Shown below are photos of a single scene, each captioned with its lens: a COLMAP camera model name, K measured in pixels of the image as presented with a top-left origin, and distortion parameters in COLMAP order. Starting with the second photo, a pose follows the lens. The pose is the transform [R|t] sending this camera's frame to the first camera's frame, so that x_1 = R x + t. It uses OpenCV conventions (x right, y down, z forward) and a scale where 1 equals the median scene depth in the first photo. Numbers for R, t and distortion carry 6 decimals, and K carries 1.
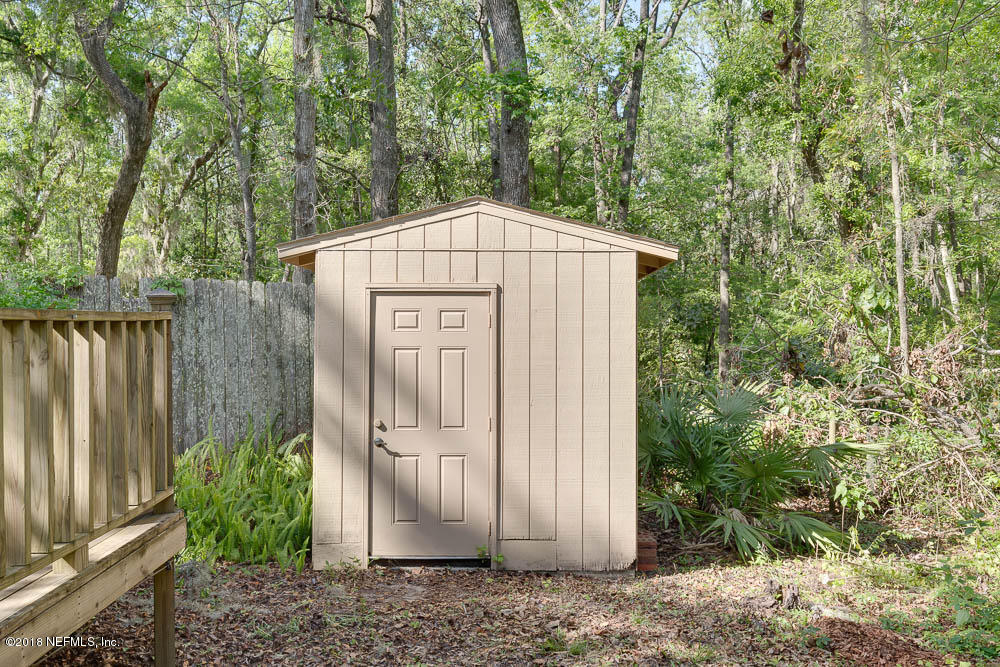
lens RADIAL K [[551.6, 0, 500.0], [0, 551.6, 333.5], [0, 0, 1]] dist [-0.024330, 0.000796]
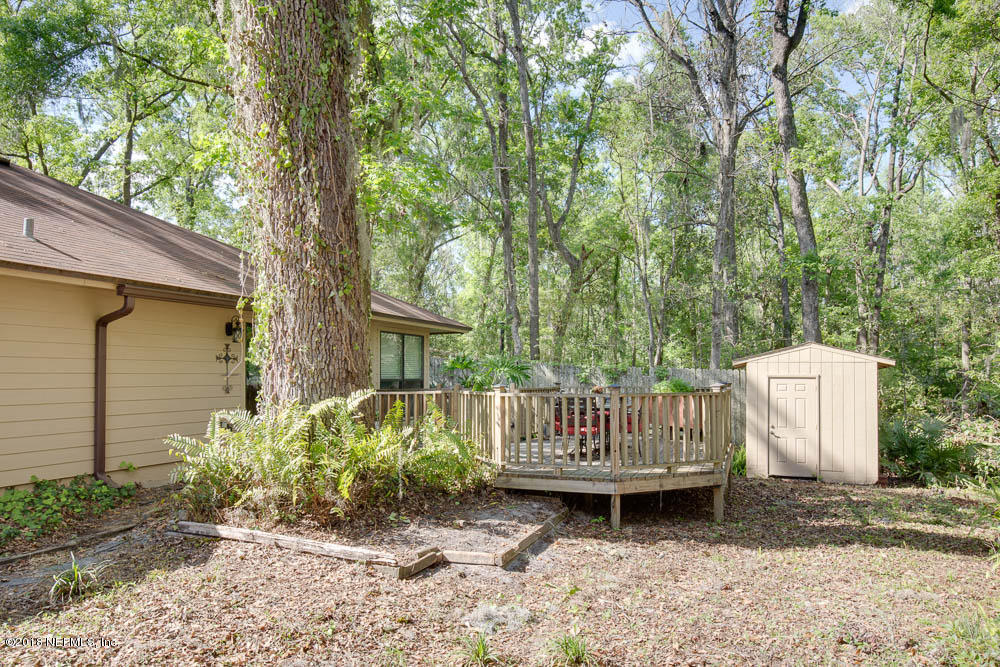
lens RADIAL K [[630.1, 0, 500.4], [0, 630.1, 360.8], [0, 0, 1]] dist [-0.034913, -0.001327]
pose [[0.939885, -0.006130, -0.341435, -0.409589], [-0.005117, 0.999474, -0.032031, -0.050687], [0.341452, 0.031853, 0.939359, -2.311270]]
